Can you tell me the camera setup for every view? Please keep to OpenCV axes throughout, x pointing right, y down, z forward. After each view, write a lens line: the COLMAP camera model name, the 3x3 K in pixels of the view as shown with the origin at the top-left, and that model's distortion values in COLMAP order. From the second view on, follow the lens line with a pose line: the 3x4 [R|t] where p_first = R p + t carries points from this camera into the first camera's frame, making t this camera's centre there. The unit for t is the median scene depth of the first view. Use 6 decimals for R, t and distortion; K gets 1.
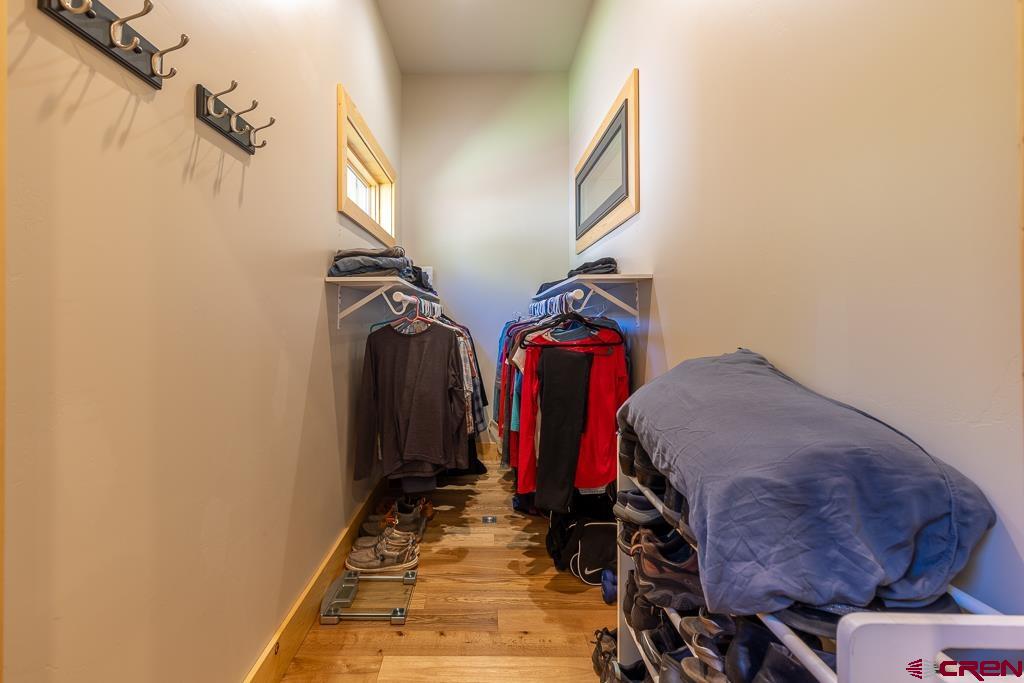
lens RADIAL K [[465.3, 0, 516.6], [0, 465.3, 331.8], [0, 0, 1]] dist [0.004549, 0.000085]
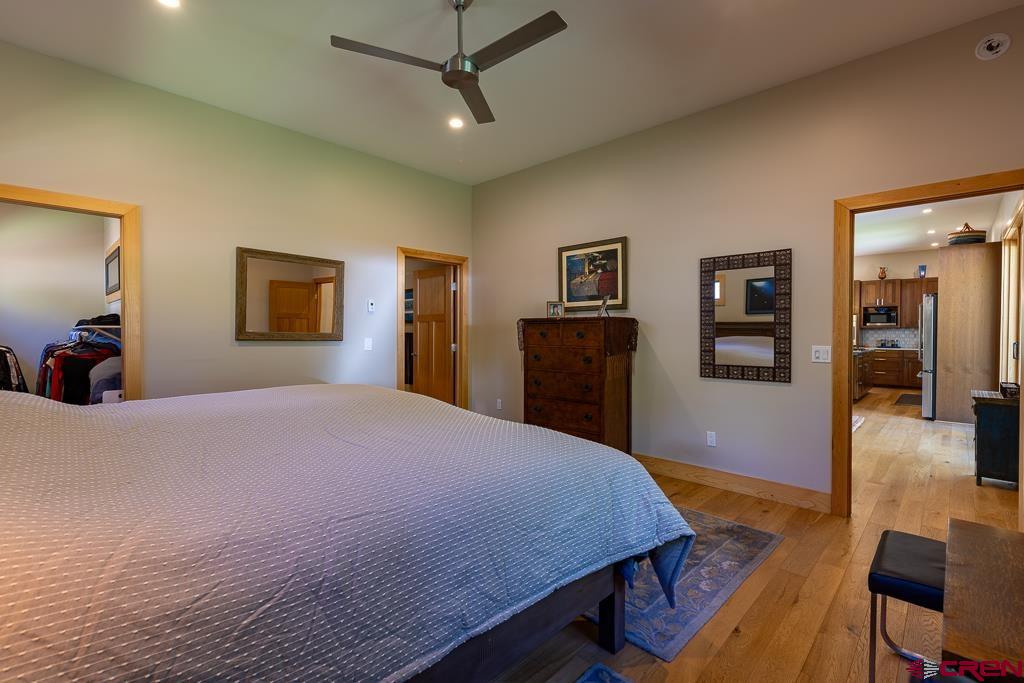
lens RADIAL K [[453.8, 0, 511.7], [0, 453.8, 337.9], [0, 0, 1]] dist [0.002604, 0.000429]
pose [[0.742925, -0.005641, 0.669350, 0.172293], [0.013655, 0.999884, -0.006729, -0.012959], [-0.669235, 0.014139, 0.742916, -1.877189]]
